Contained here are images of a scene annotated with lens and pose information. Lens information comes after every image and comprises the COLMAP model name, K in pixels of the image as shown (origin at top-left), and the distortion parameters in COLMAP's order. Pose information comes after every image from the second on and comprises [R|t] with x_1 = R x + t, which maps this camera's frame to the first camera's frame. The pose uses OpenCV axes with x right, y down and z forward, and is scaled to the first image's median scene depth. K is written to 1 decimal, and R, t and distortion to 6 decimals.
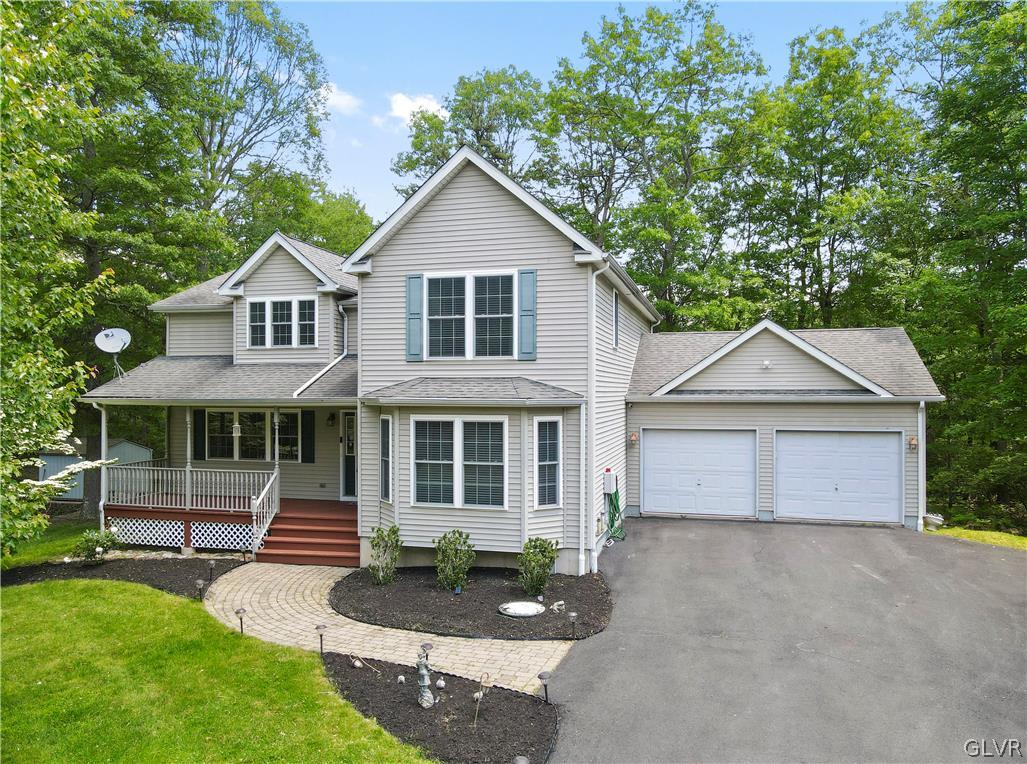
lens RADIAL K [[762.2, 0, 513.5], [0, 762.2, 382.0], [0, 0, 1]] dist [-0.000764, 0.006440]
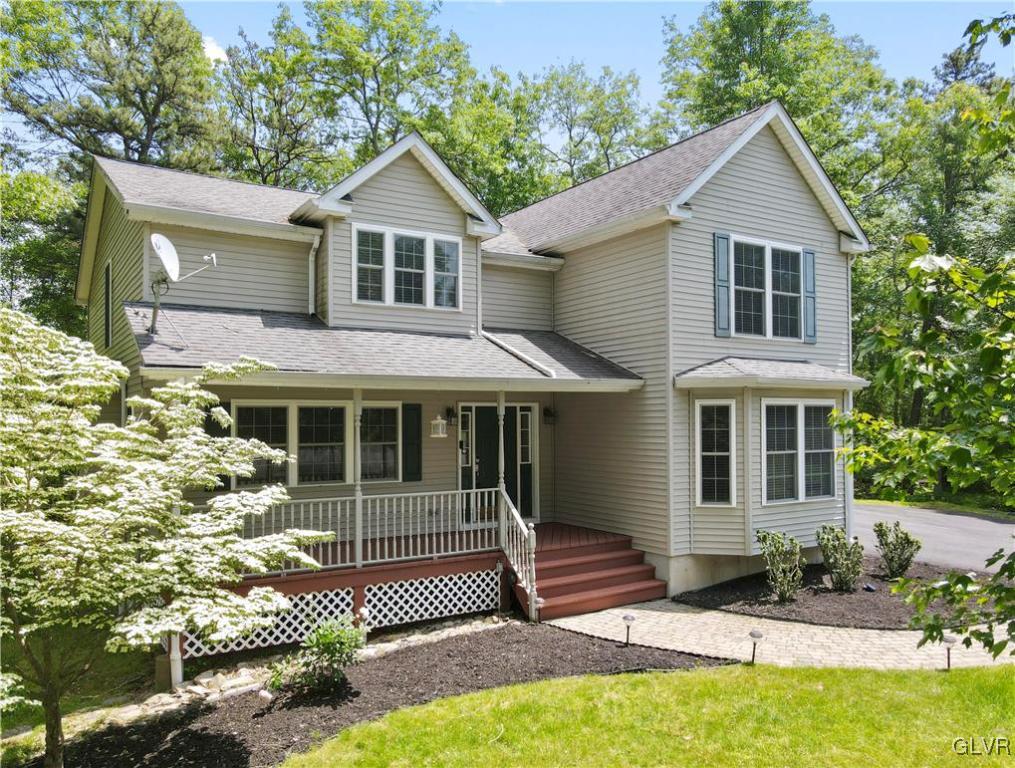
lens RADIAL K [[778.9, 0, 508.8], [0, 778.9, 404.1], [0, 0, 1]] dist [-0.002179, 0.000686]
pose [[0.667796, 0.009569, 0.744283, -0.902890], [-0.002807, 0.999943, -0.010337, 0.055015], [-0.744339, 0.004814, 0.667785, 0.585841]]
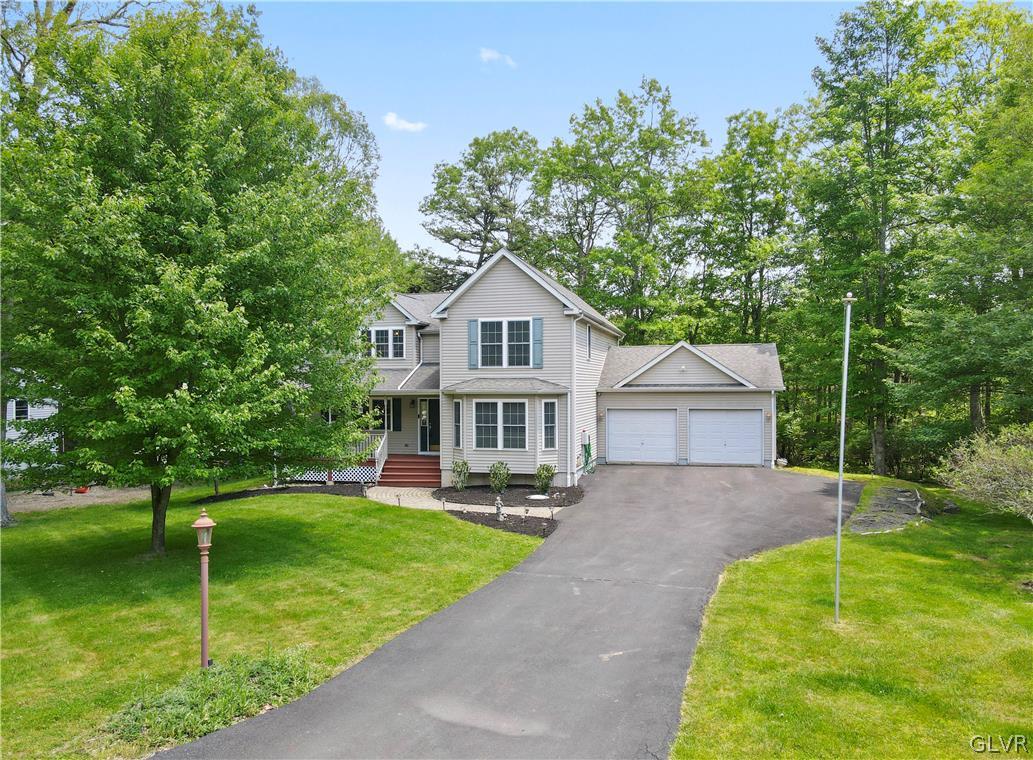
lens RADIAL K [[767.6, 0, 516.5], [0, 767.6, 380.0], [0, 0, 1]] dist [-0.001234, -0.000167]
pose [[0.999864, -0.003887, 0.016056, -0.057027], [0.003813, 0.999982, 0.004638, -0.008824], [-0.016074, -0.004576, 0.999860, -0.749037]]
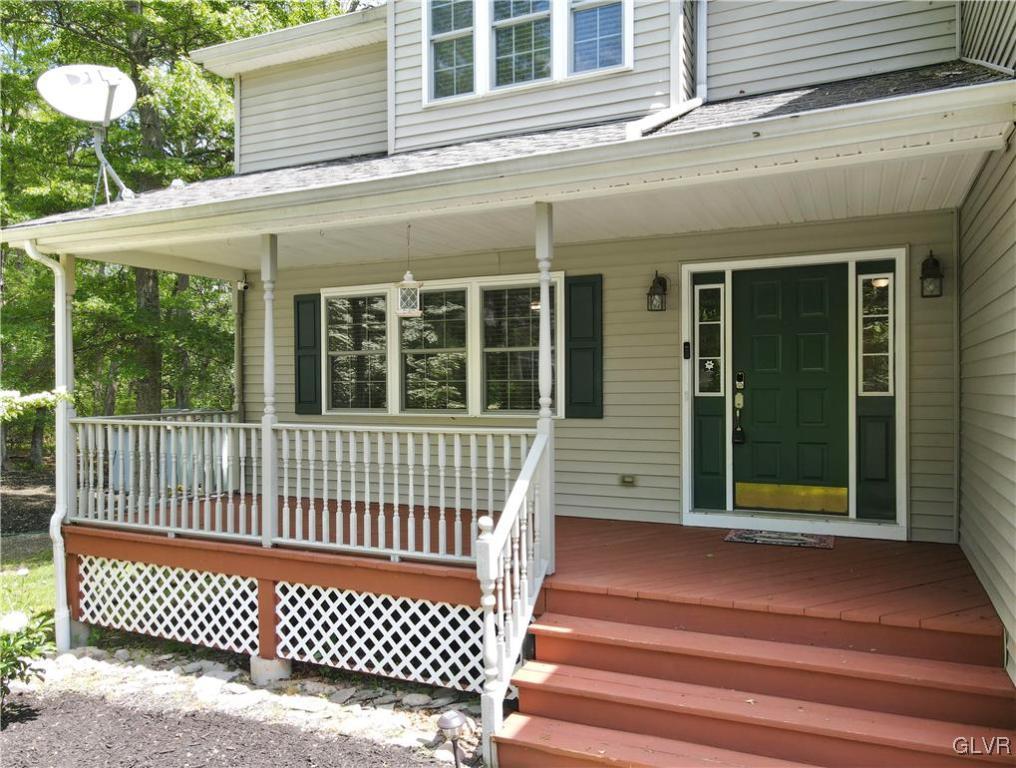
lens RADIAL K [[764.6, 0, 506.1], [0, 764.6, 389.5], [0, 0, 1]] dist [0.003239, 0.001407]
pose [[0.985966, -0.004385, -0.166889, -0.304262], [0.006376, 0.999915, 0.011398, 0.108797], [0.166824, -0.012302, 0.985910, 0.781403]]
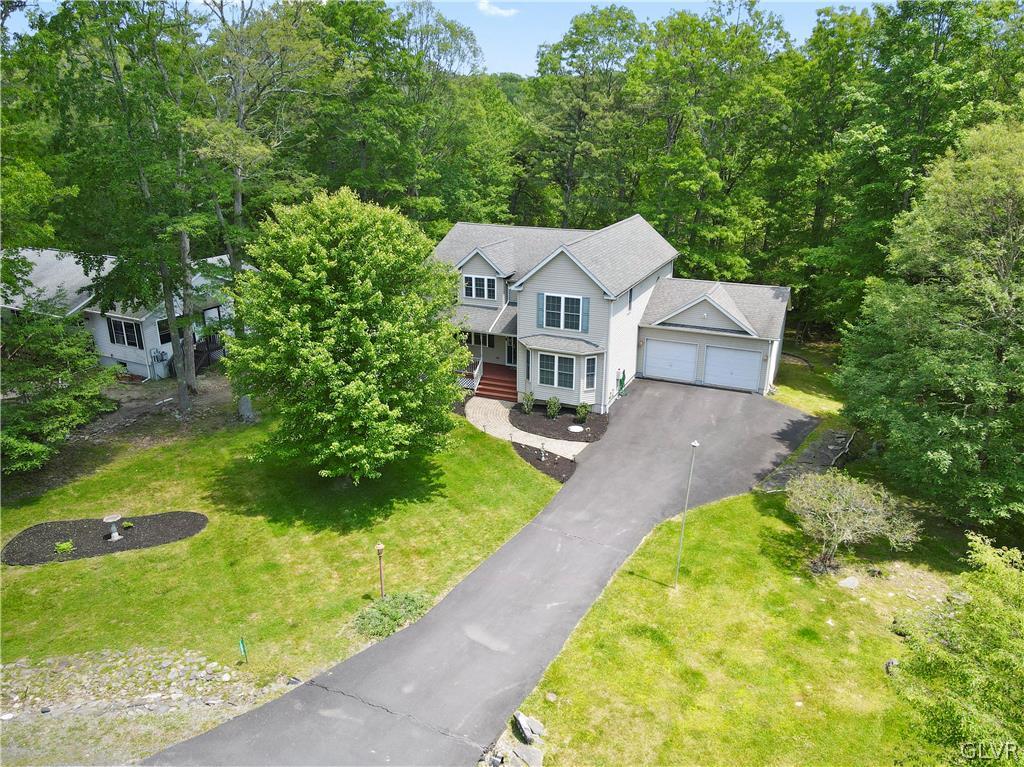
lens RADIAL K [[760.0, 0, 512.0], [0, 760.0, 383.5], [0, 0, 1]] dist [-0.000764, 0.006440]
pose [[0.987659, 0.055687, -0.146382, 0.147710], [-0.002929, 0.941057, 0.338236, -0.671729], [0.156589, -0.333633, 0.929607, -1.335098]]
